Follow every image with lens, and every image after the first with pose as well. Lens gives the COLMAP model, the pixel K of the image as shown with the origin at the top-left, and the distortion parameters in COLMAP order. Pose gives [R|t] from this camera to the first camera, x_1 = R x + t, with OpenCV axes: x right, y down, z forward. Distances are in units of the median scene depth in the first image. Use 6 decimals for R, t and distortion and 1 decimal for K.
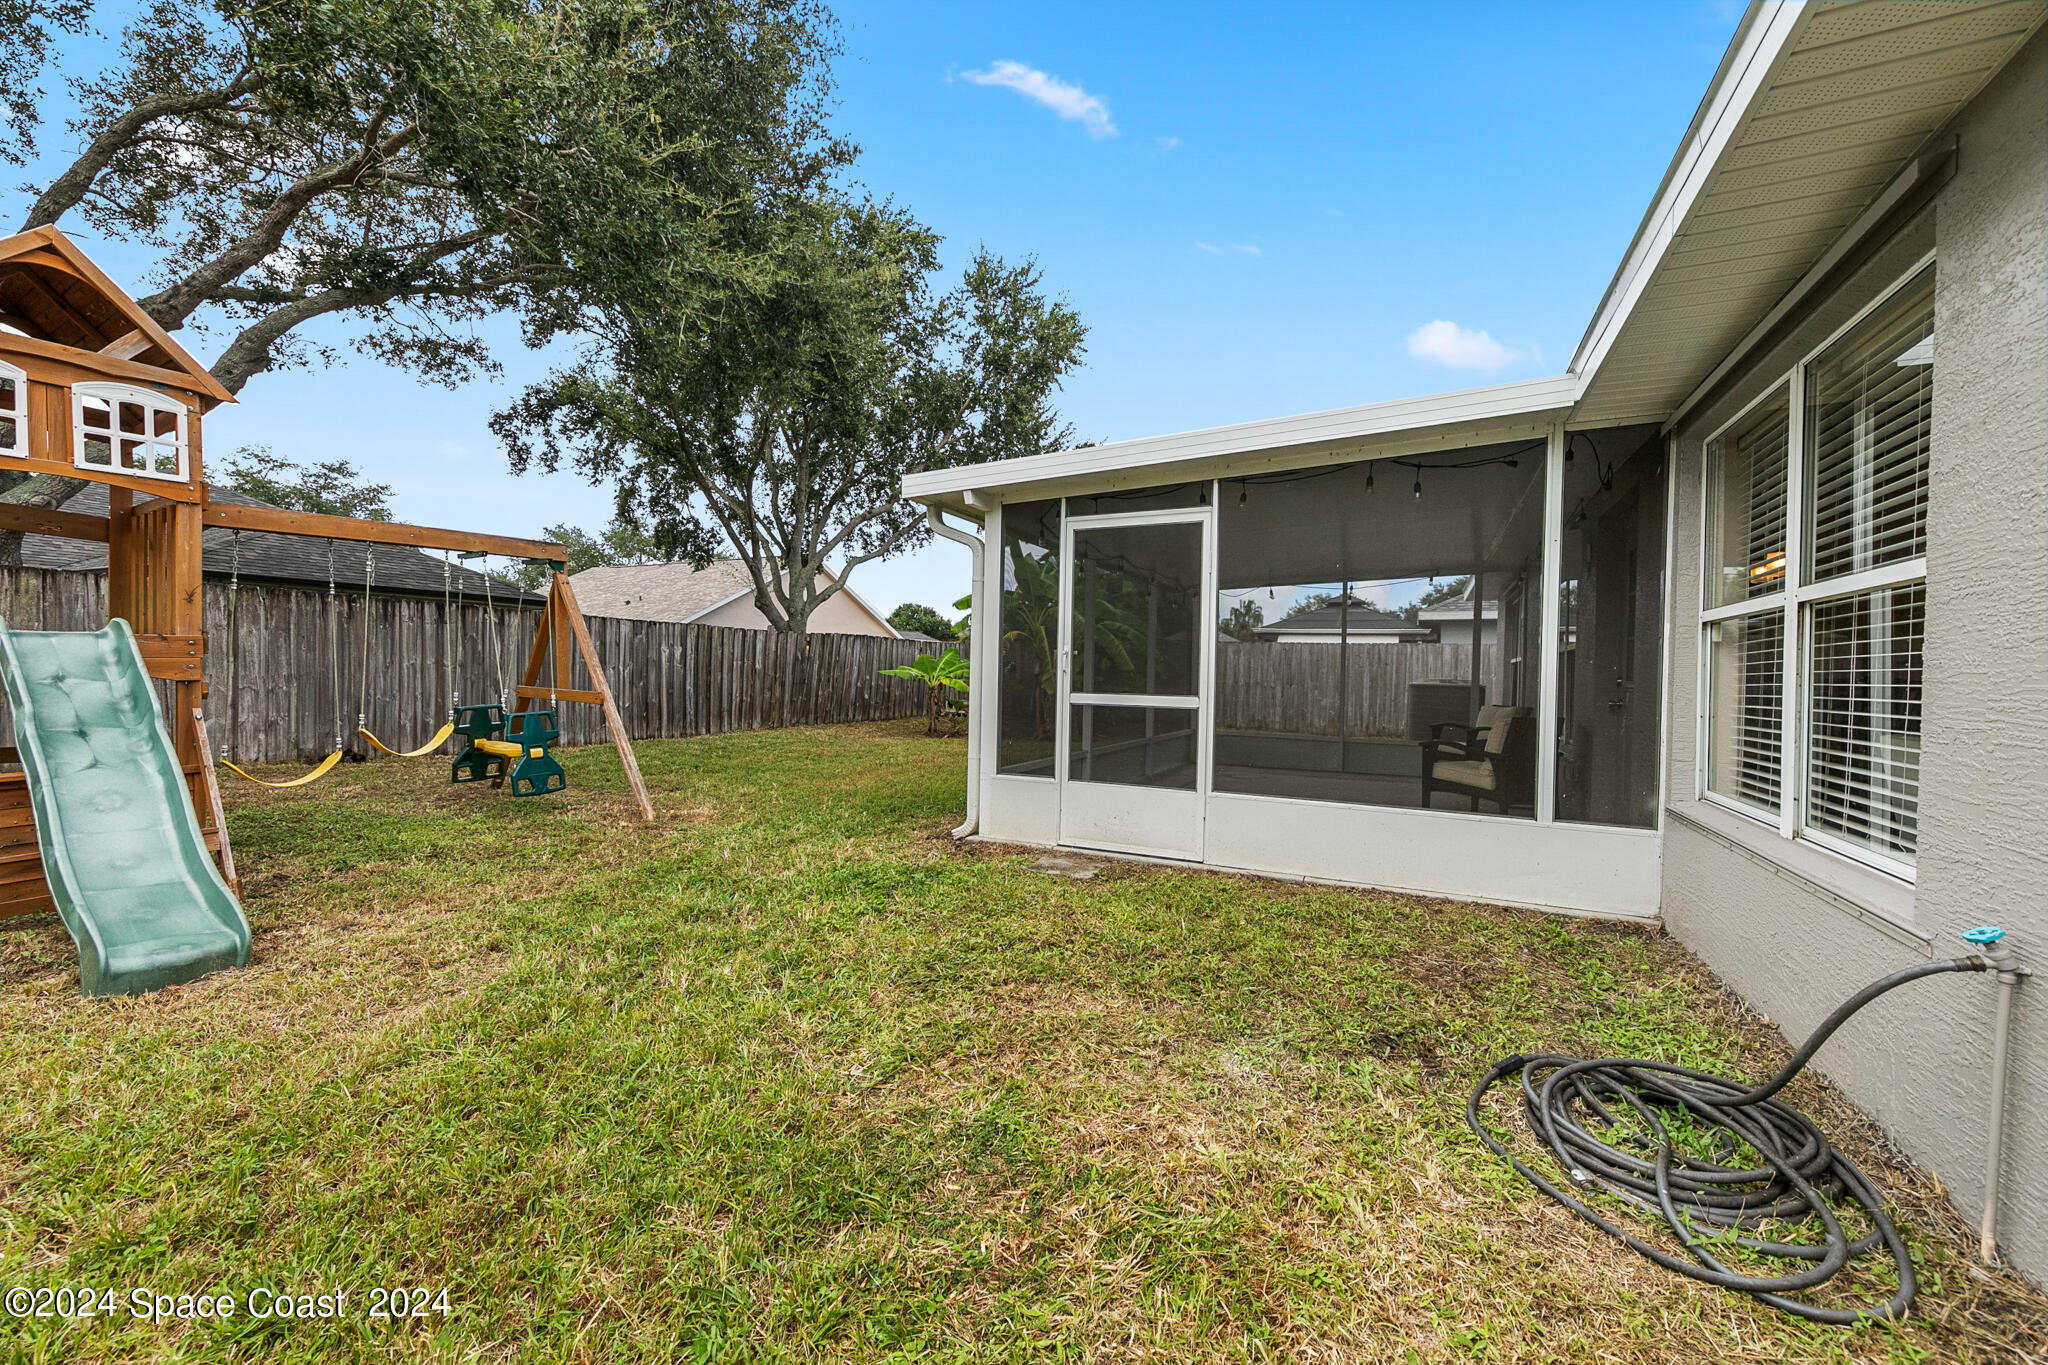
lens RADIAL K [[812.6, 0, 1078.7], [0, 812.6, 683.2], [0, 0, 1]] dist [0.005551, -0.000952]
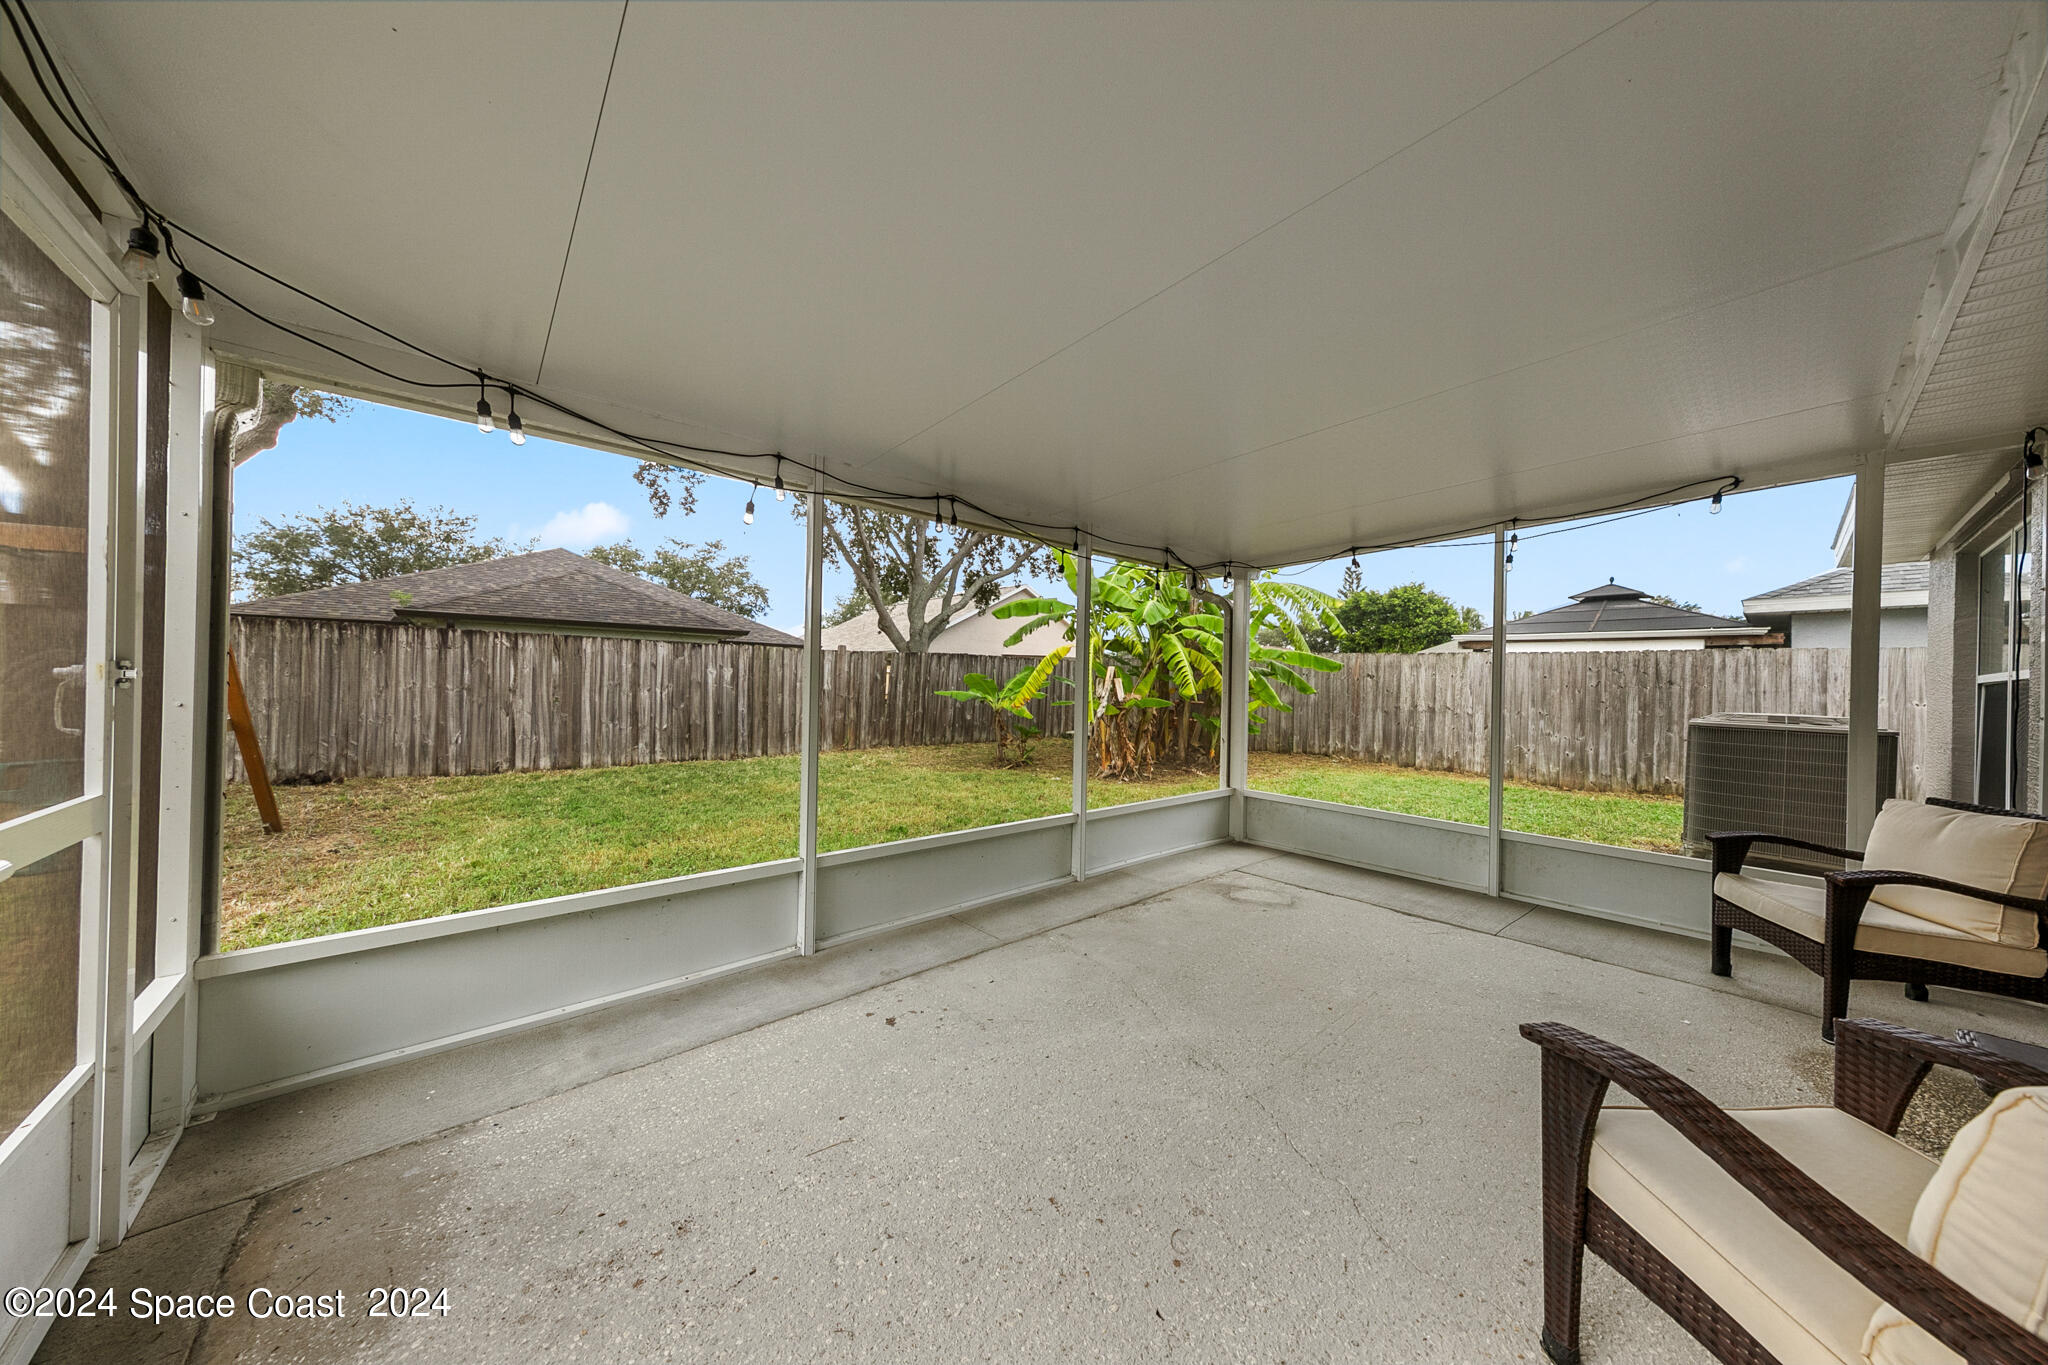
lens RADIAL K [[664.0, 0, 1048.8], [0, 664.0, 684.7], [0, 0, 1]] dist [0.009035, -0.000011]
pose [[0.906333, -0.000301, -0.422564, 0.196816], [-0.006380, 0.999876, -0.014397, -0.014289], [0.422516, 0.015745, 0.906219, 0.394788]]
